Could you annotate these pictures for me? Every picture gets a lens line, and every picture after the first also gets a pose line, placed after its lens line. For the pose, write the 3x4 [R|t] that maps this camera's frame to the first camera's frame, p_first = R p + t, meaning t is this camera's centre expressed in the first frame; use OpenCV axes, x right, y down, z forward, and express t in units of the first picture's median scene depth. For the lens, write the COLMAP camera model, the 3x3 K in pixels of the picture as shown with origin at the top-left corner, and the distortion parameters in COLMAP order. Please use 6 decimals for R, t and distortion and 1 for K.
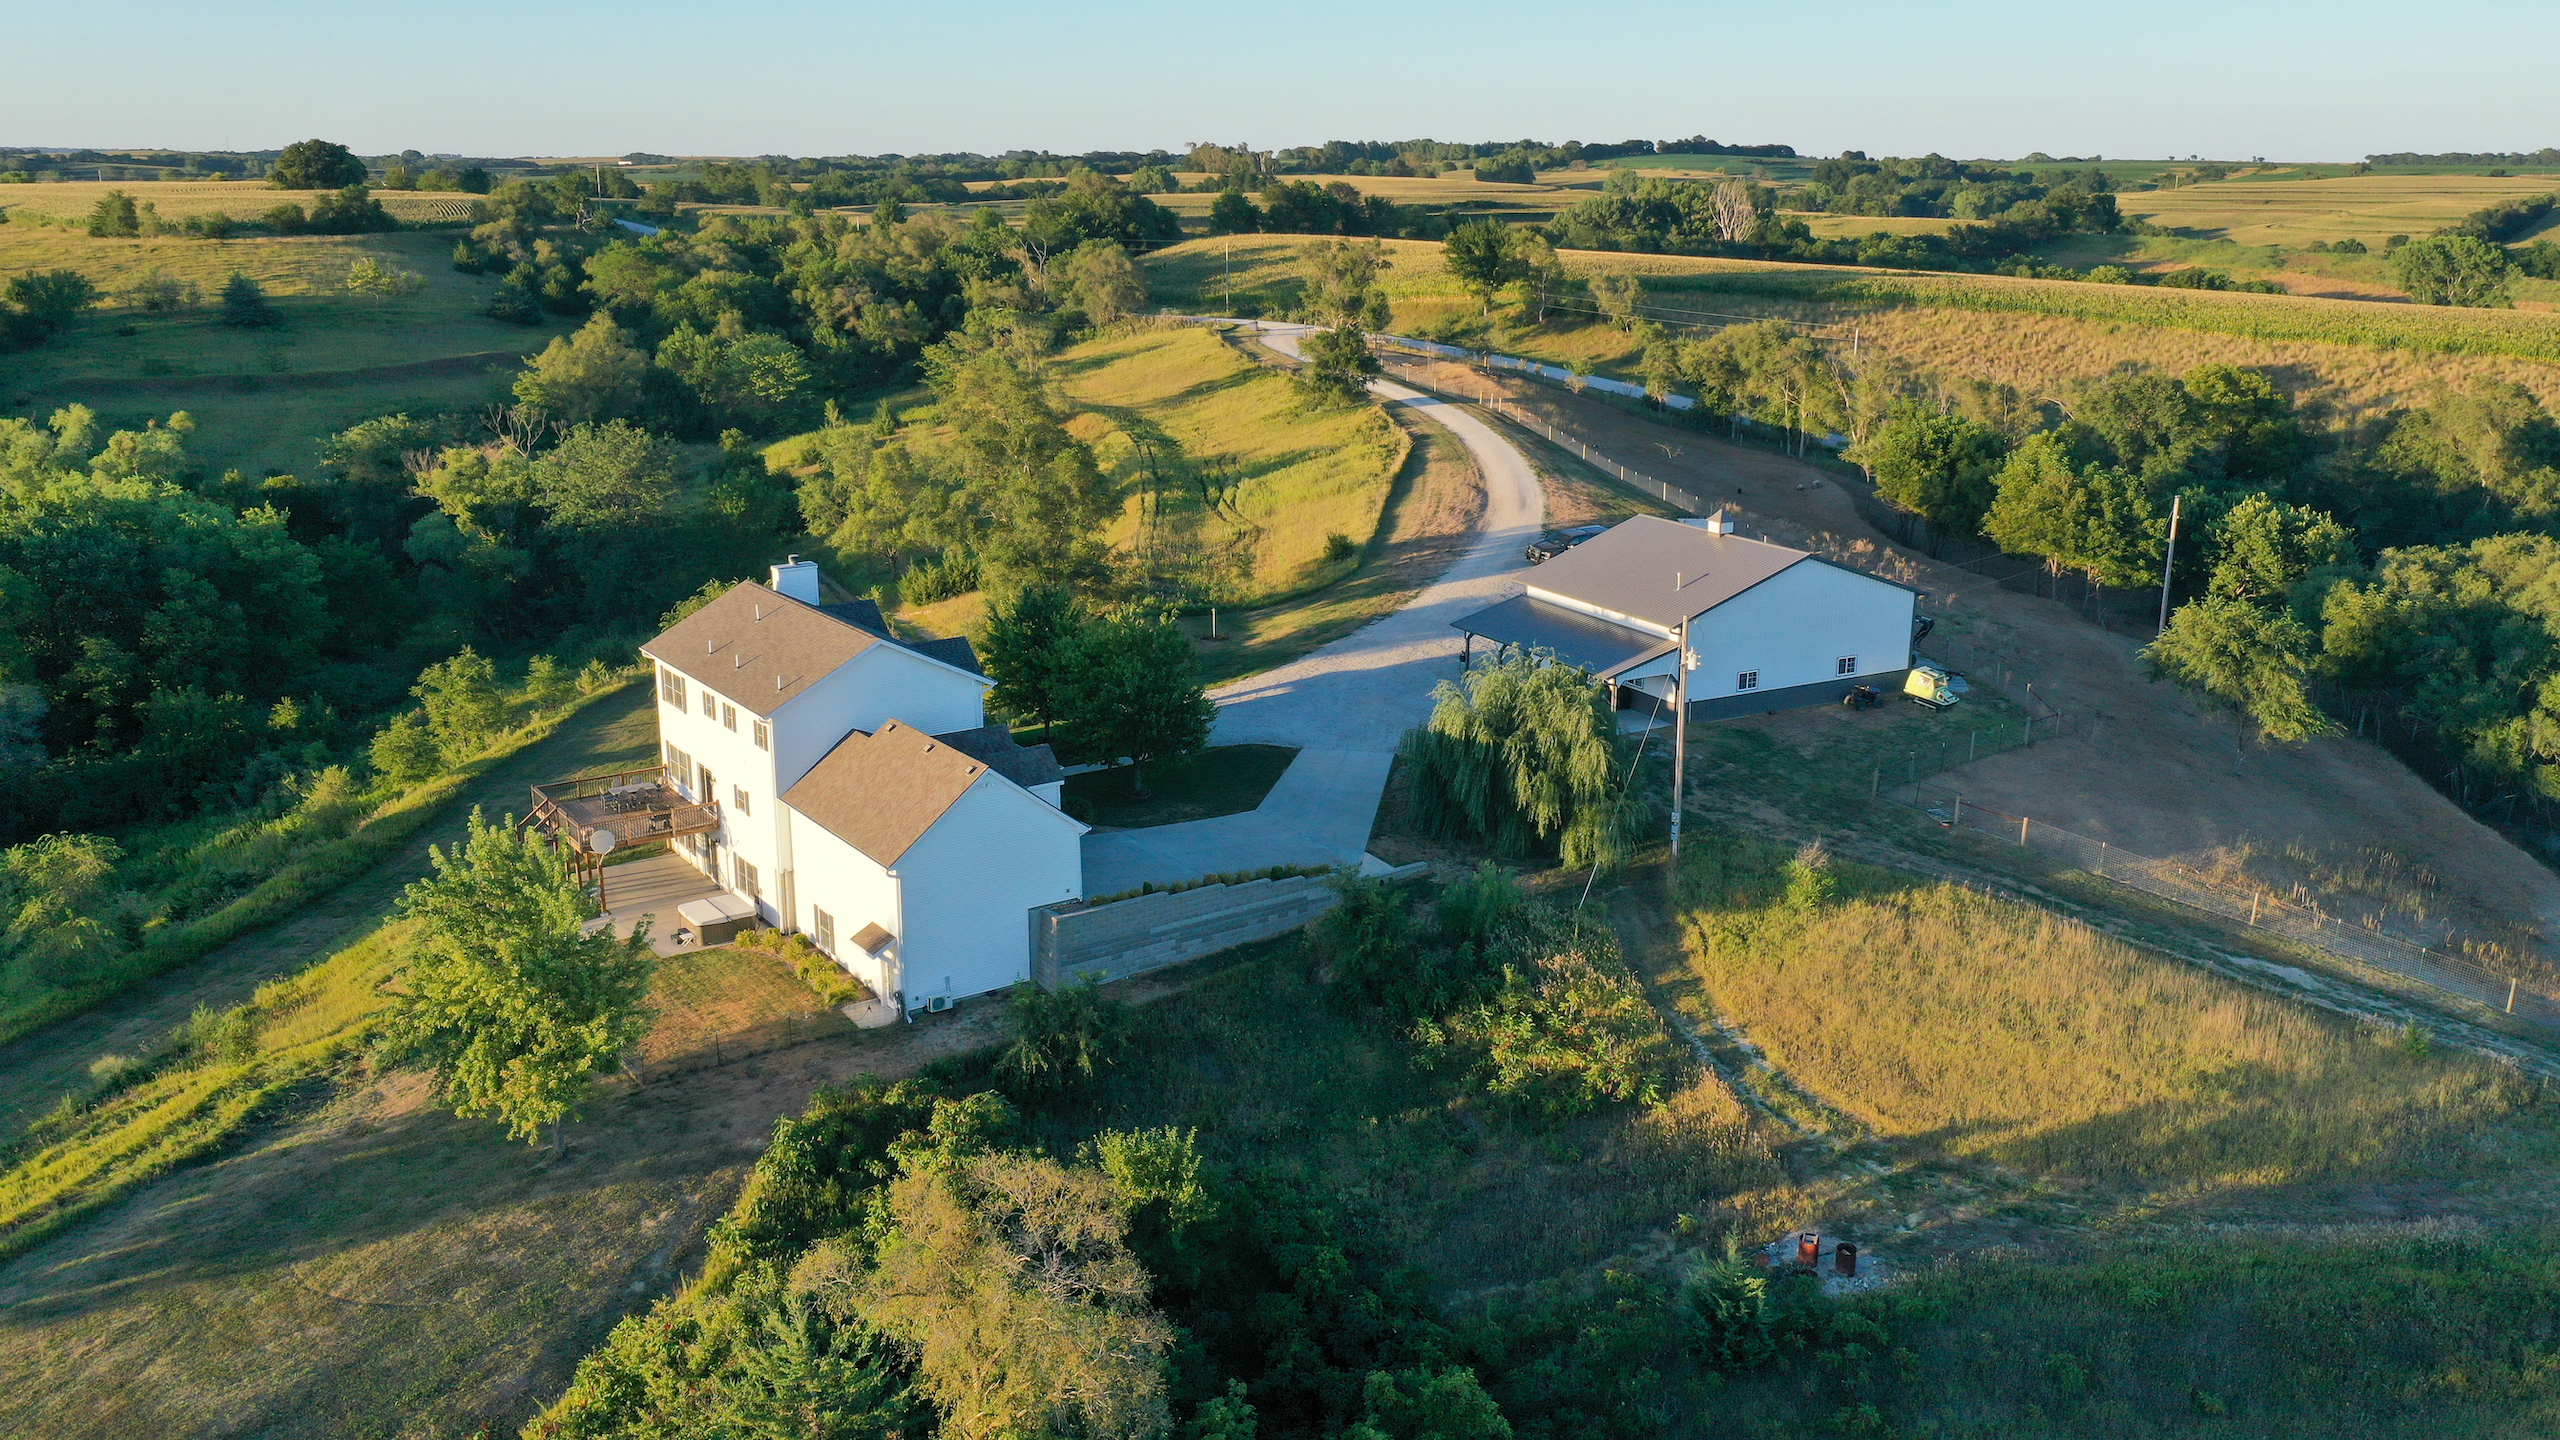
lens RADIAL K [[2046.1, 0, 1280.0], [0, 2046.1, 720.0], [0, 0, 1]] dist [0.018003, 0.009769]
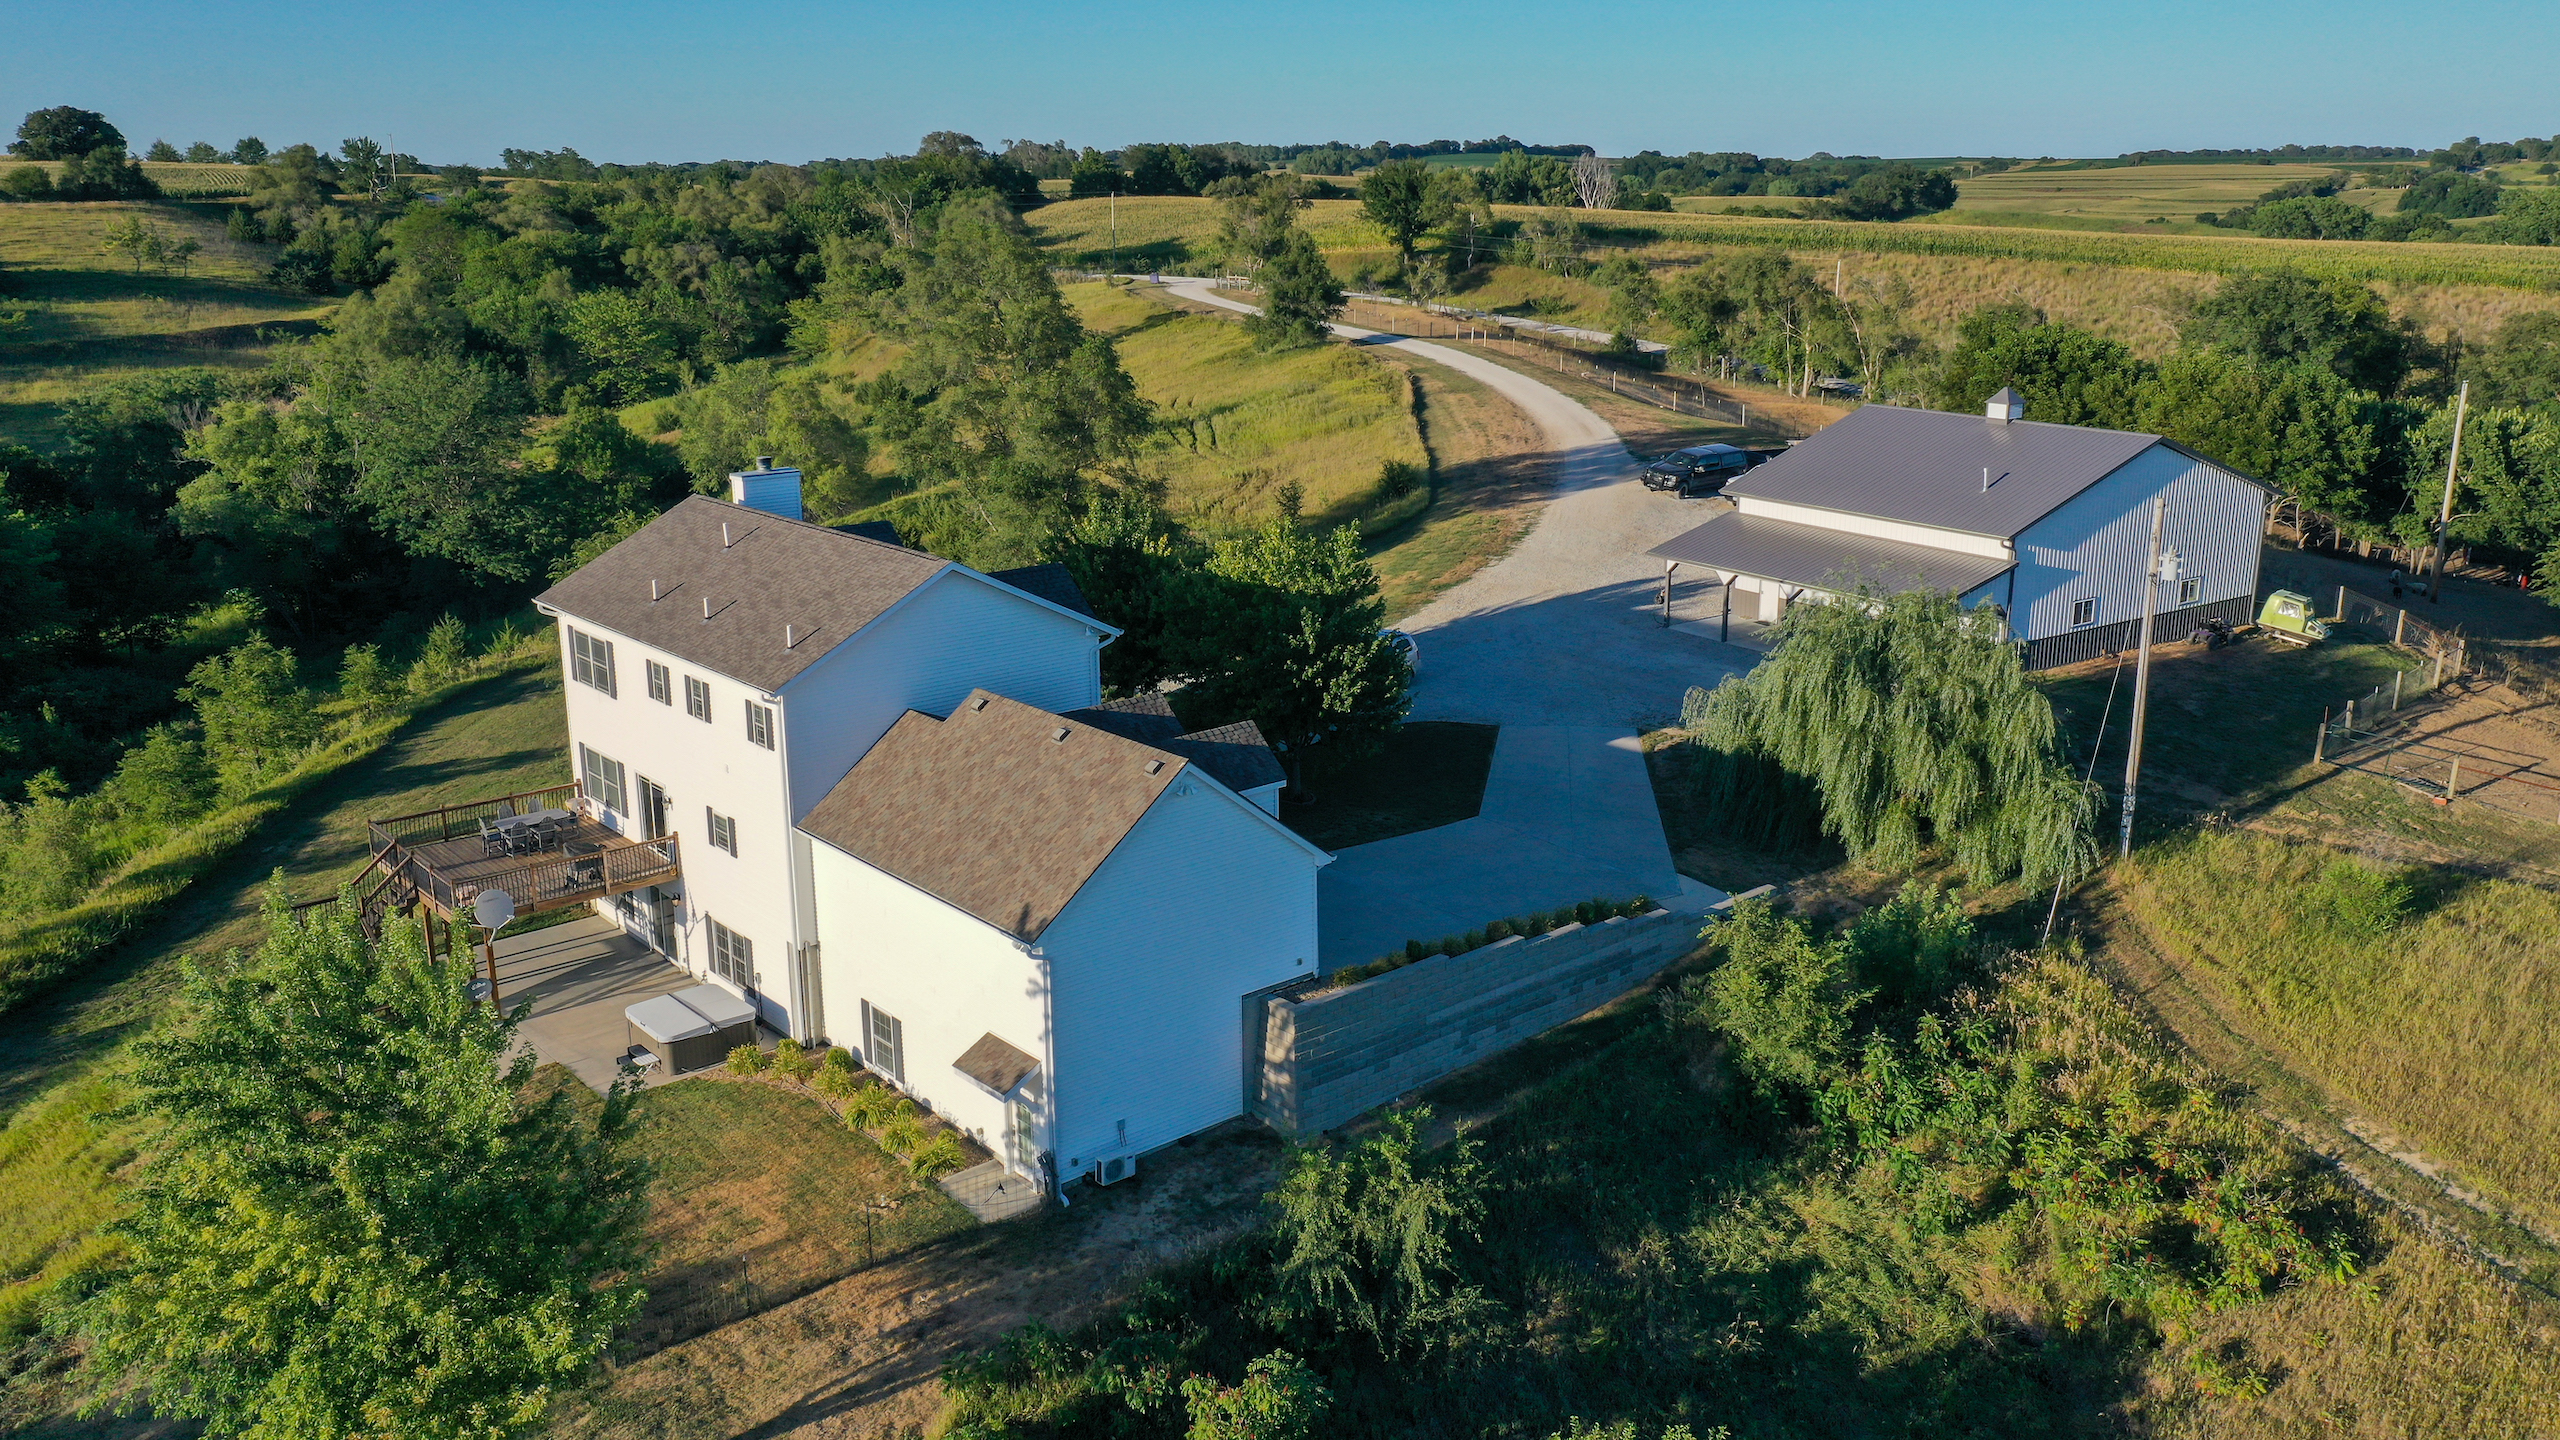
lens RADIAL K [[1996.8, 0, 1280.0], [0, 1996.8, 720.0], [0, 0, 1]] dist [0.018605, -0.003525]
pose [[0.995210, -0.033104, 0.091986, -0.105625], [0.033096, 0.999451, 0.001615, 0.007052], [-0.091989, 0.001437, 0.995759, 0.270066]]
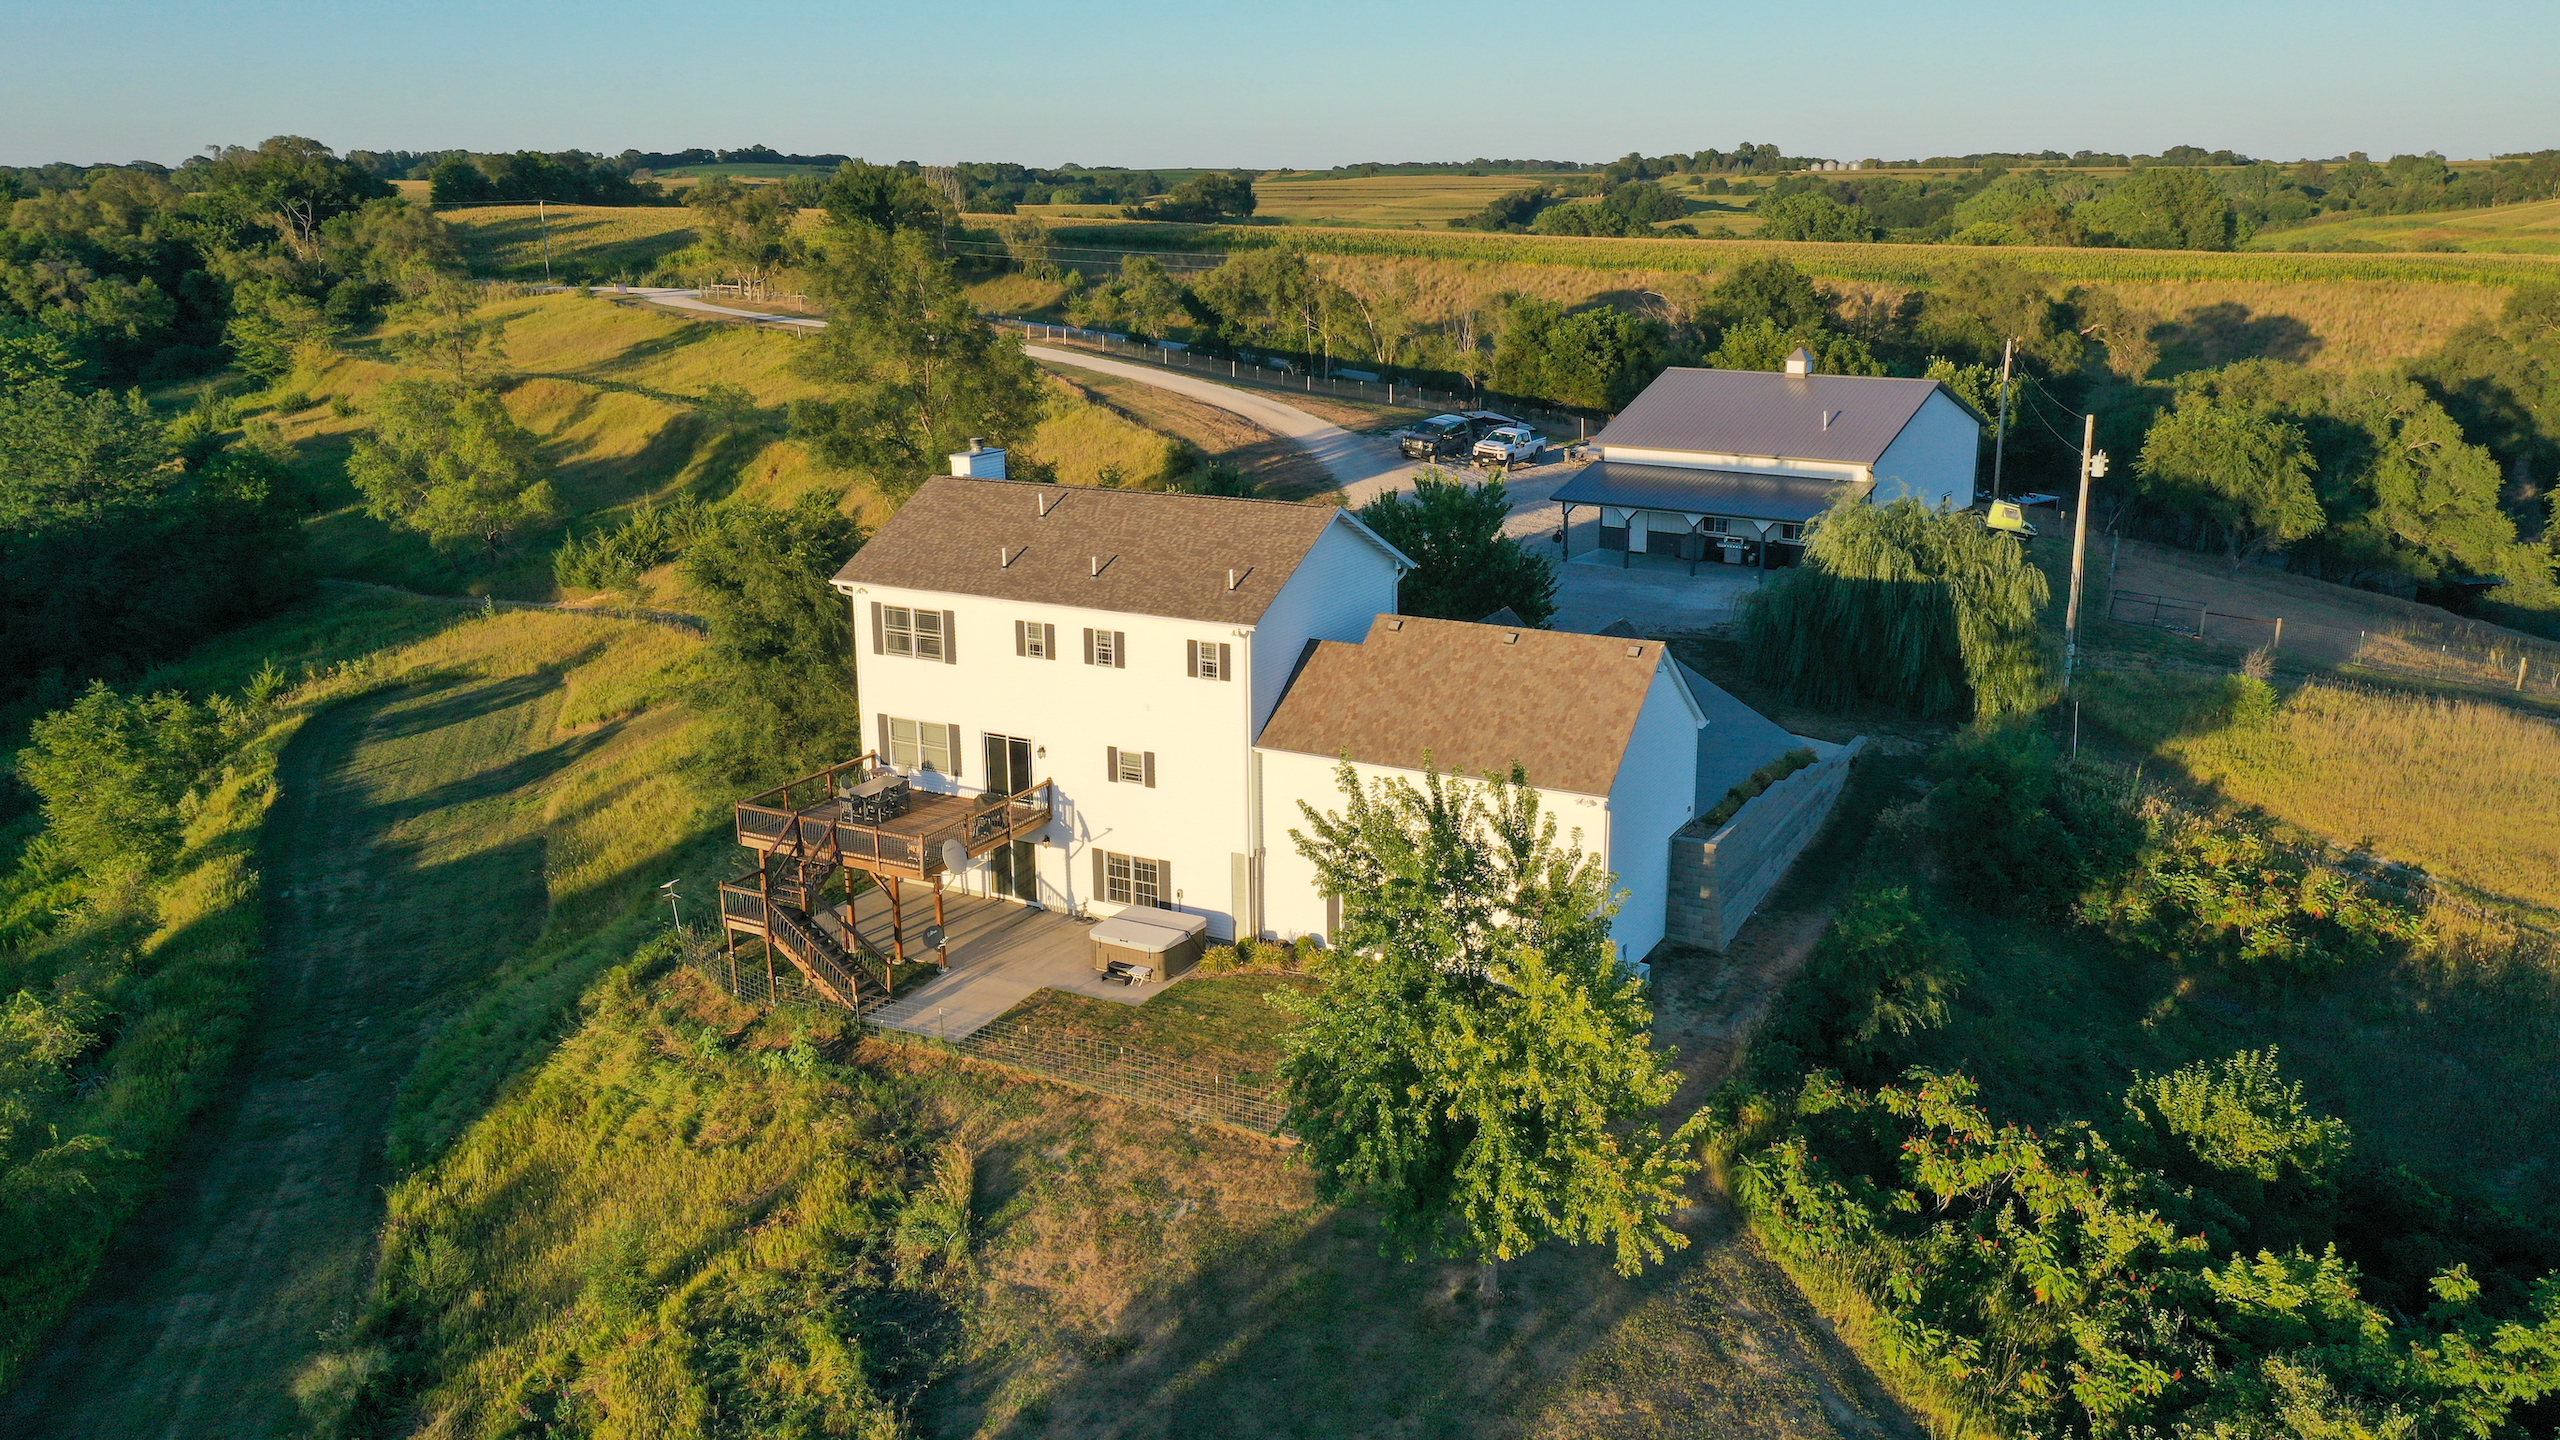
lens RADIAL K [[2006.3, 0, 1271.1], [0, 2006.3, 723.2], [0, 0, 1]] dist [0.007073, -0.001141]
pose [[0.895685, -0.124470, 0.426915, -0.358229], [0.125602, 0.991749, 0.025633, 0.009431], [-0.426583, 0.030662, 0.903929, 0.265185]]
